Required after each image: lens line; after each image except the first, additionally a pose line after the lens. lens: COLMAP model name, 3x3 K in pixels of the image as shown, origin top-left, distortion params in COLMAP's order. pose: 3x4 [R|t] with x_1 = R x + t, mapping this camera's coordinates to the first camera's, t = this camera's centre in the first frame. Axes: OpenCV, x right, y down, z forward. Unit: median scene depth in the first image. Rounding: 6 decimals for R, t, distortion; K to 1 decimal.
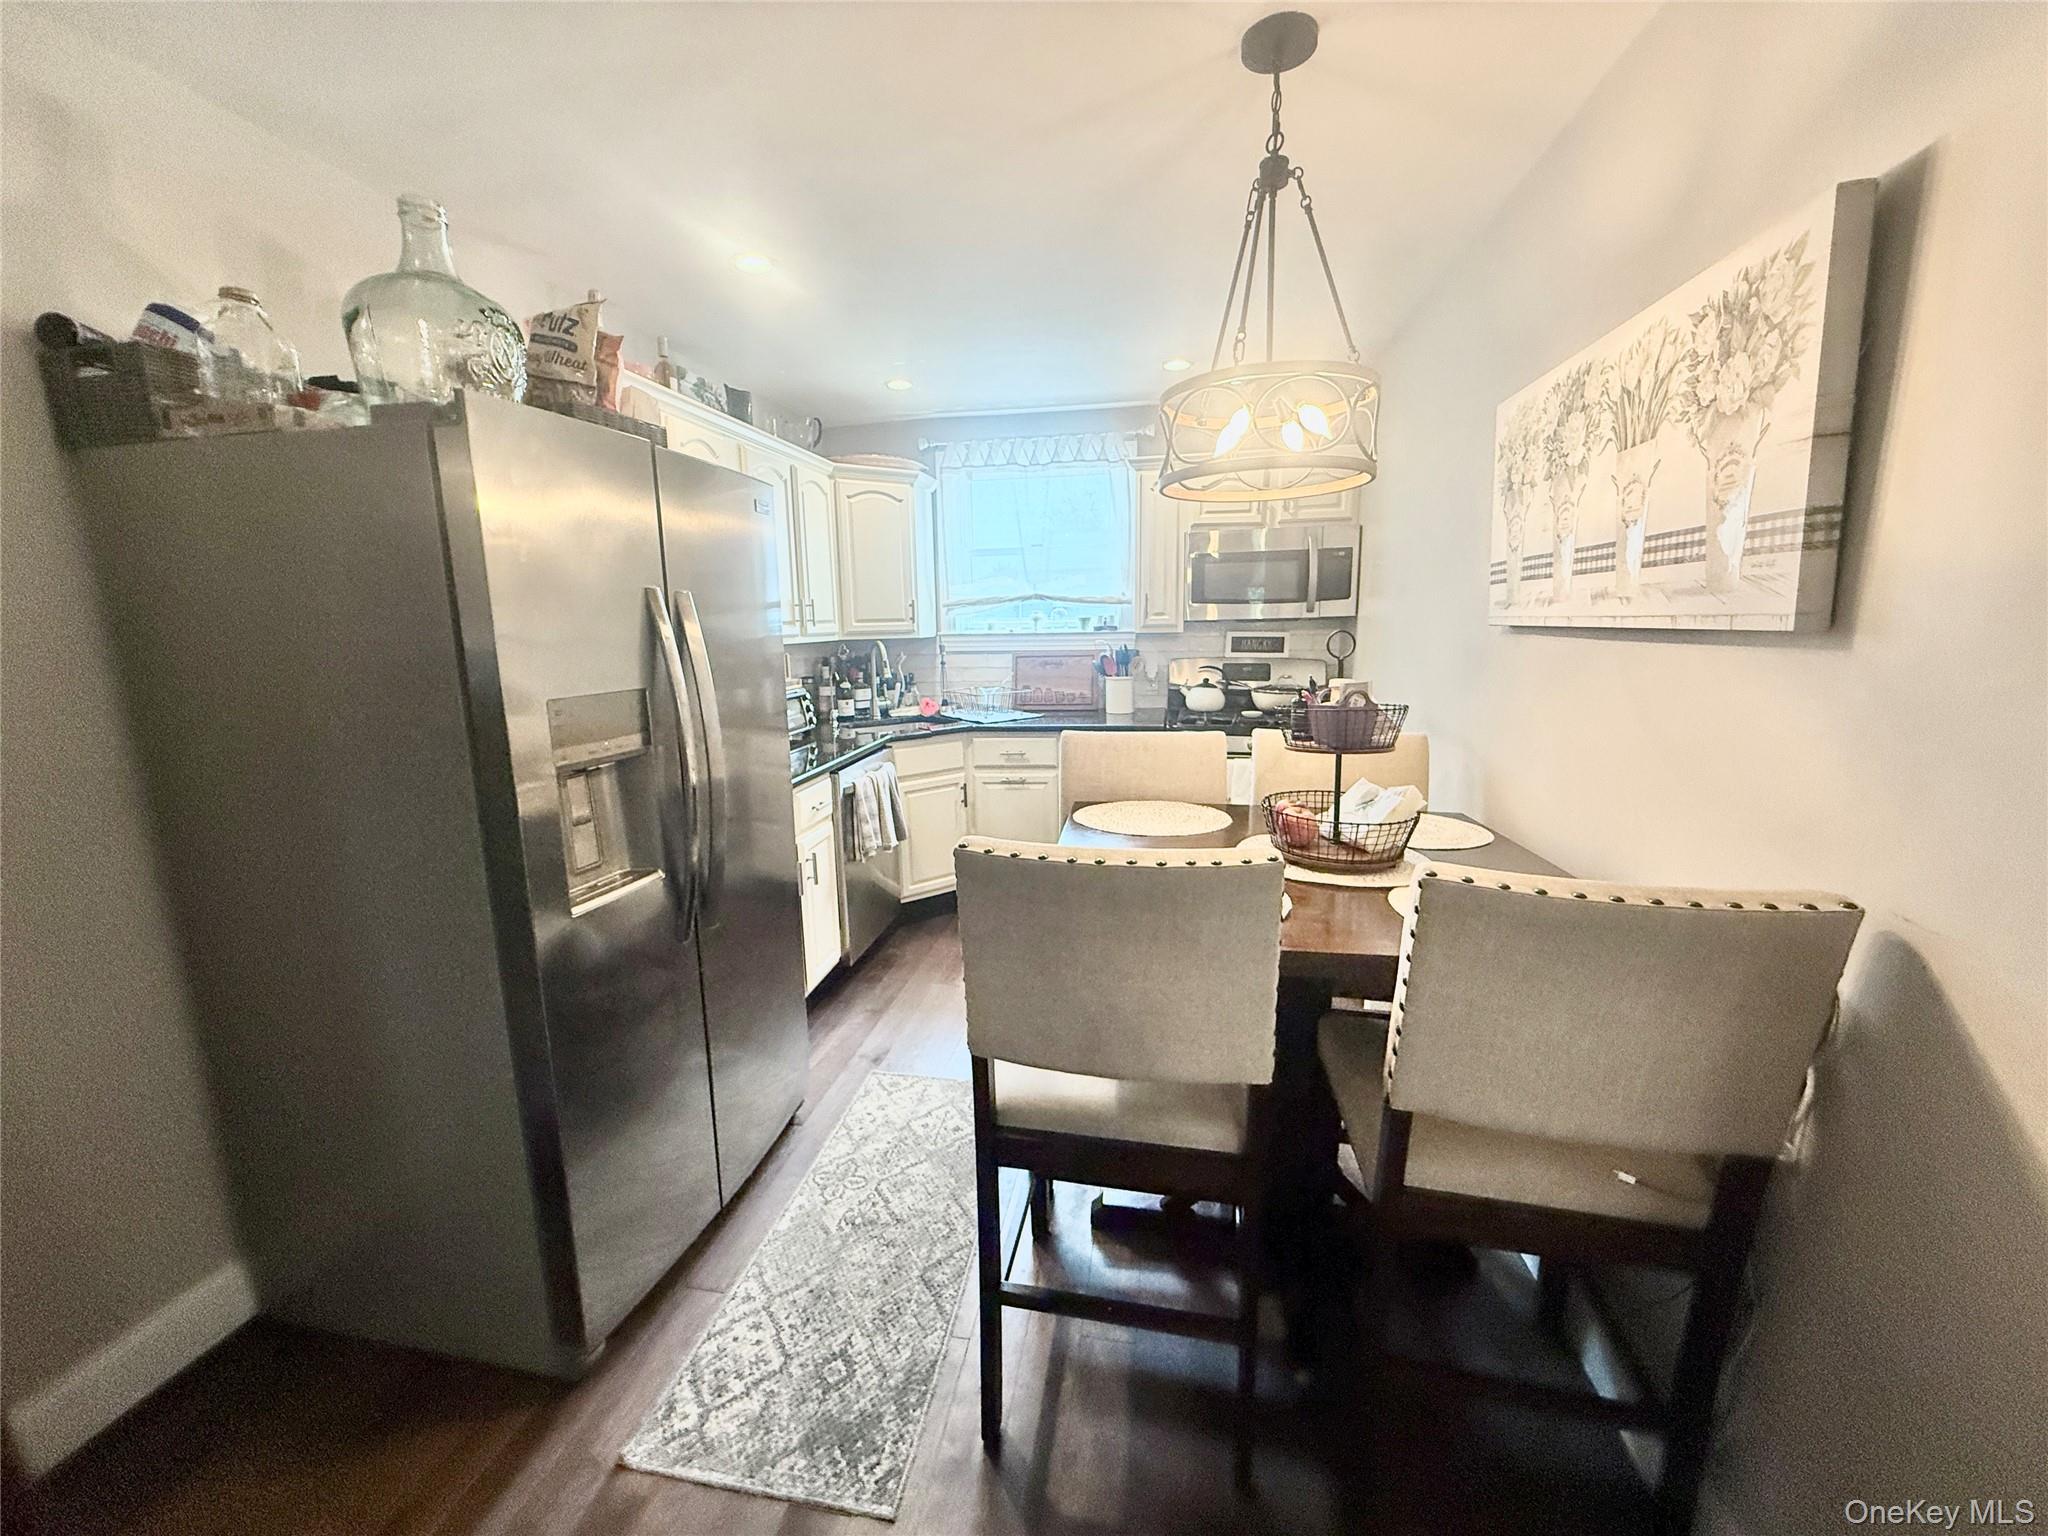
lens RADIAL K [[814.4, 0, 1024.1], [0, 814.4, 761.0], [0, 0, 1]] dist [0.000708, 0.000256]
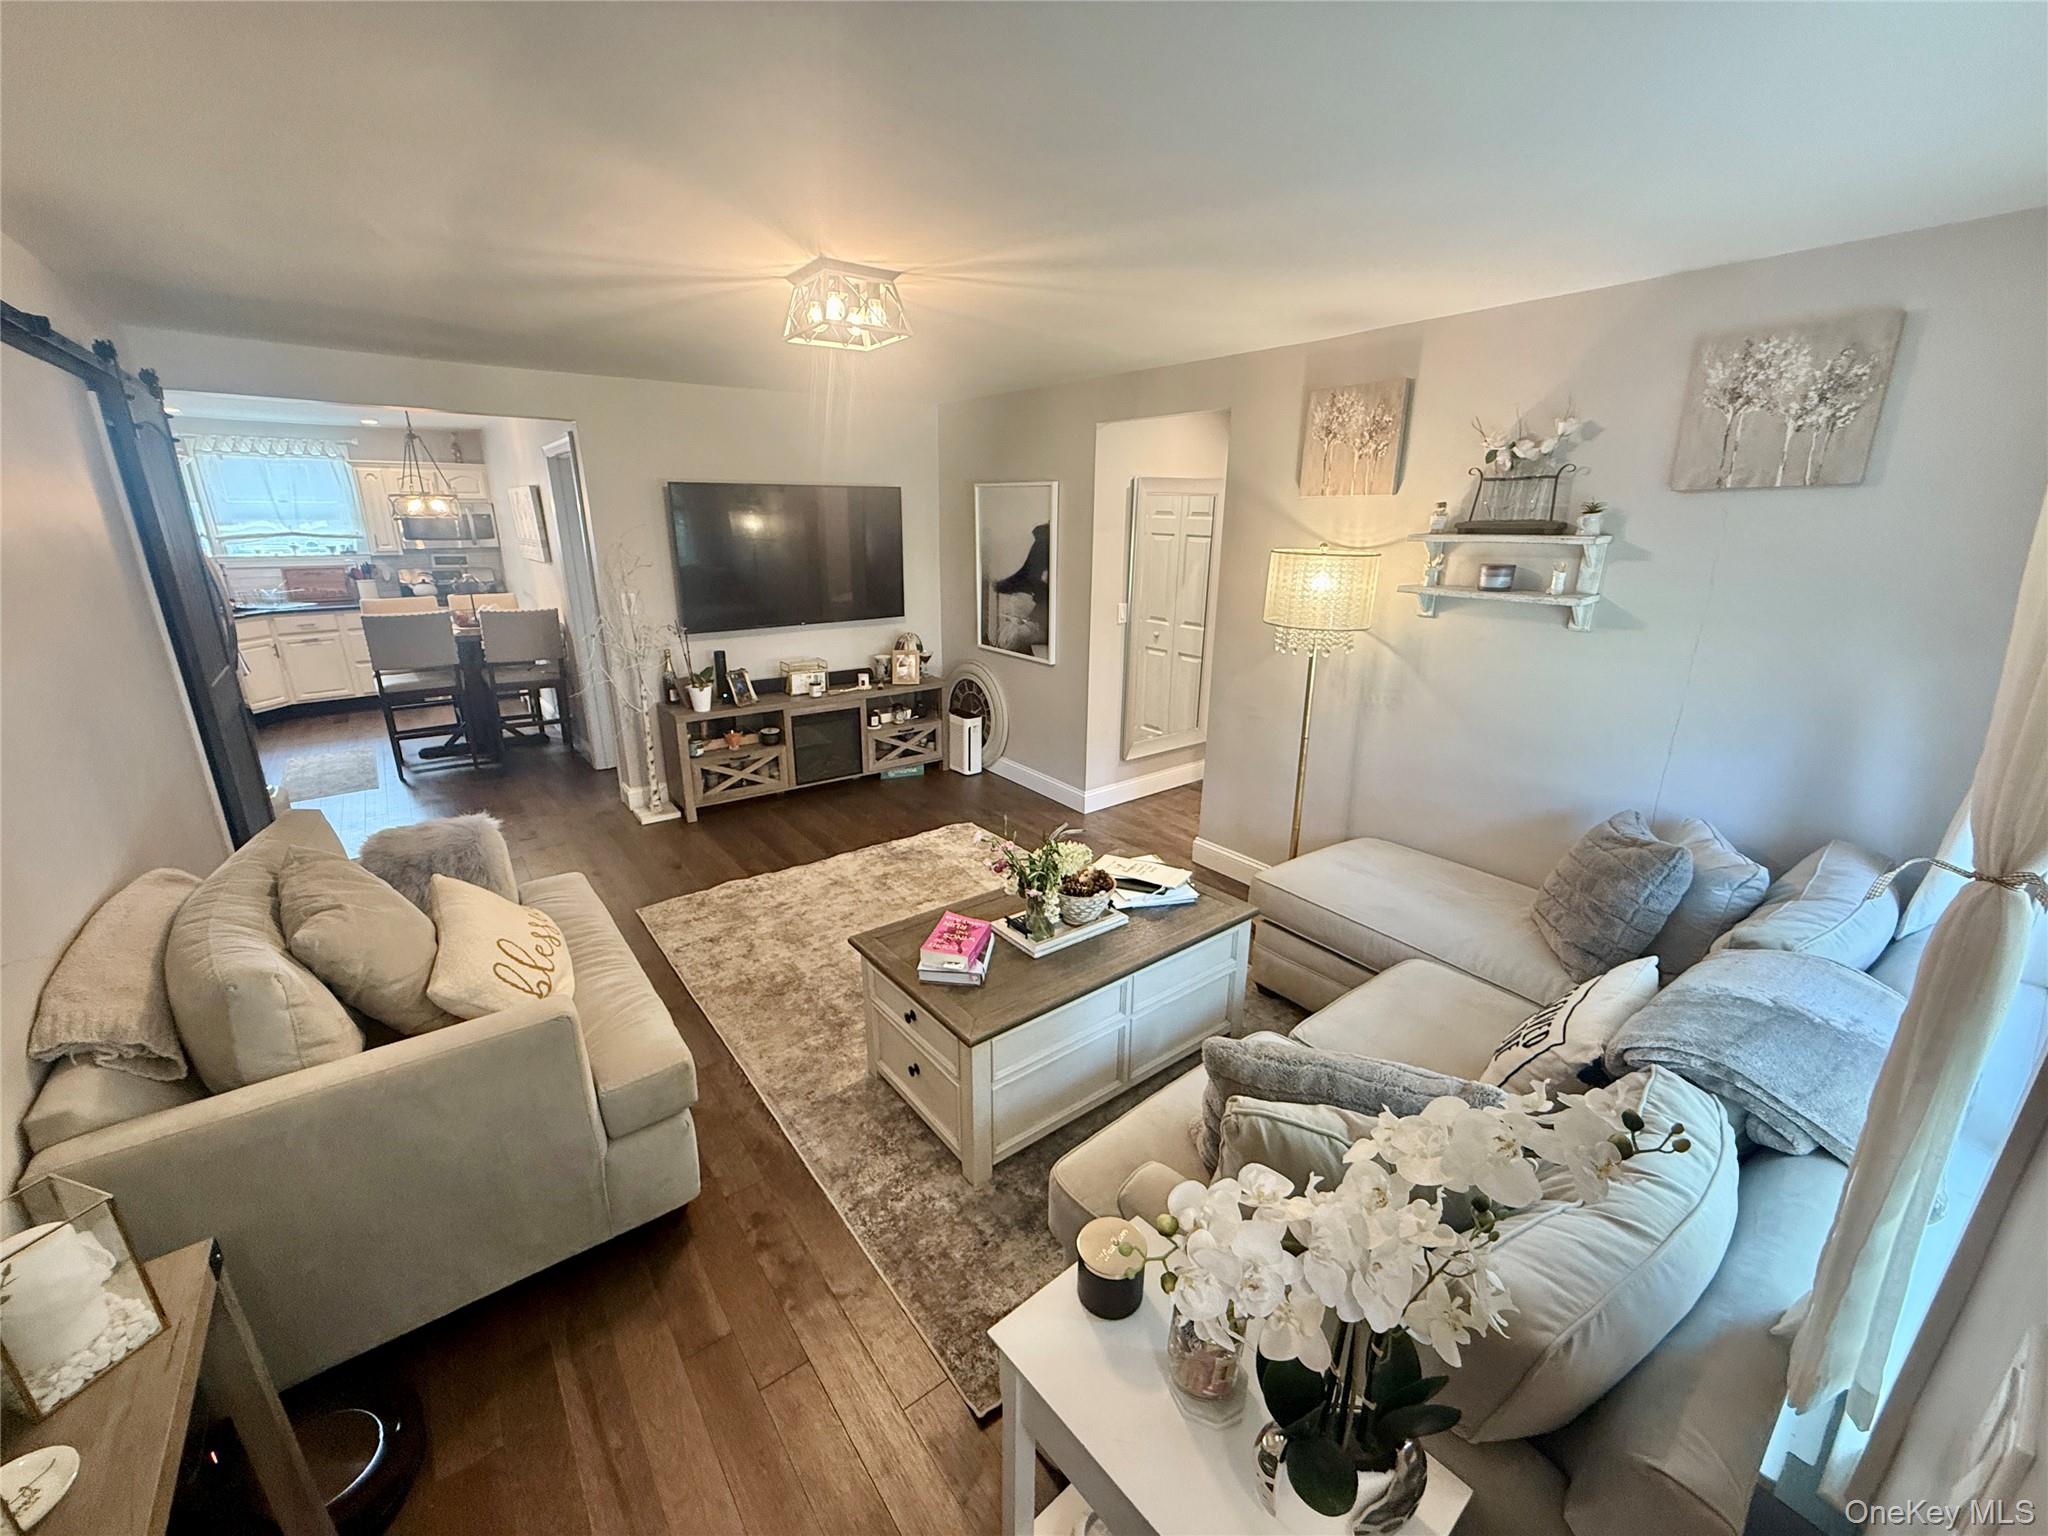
lens RADIAL K [[814.4, 0, 1024.1], [0, 814.4, 761.0], [0, 0, 1]] dist [0.000708, 0.000256]
pose [[0.665675, -0.193238, 0.720789, -0.308764], [0.110441, 0.980766, 0.160939, 0.169777], [-0.738024, -0.027528, 0.674212, -1.385749]]
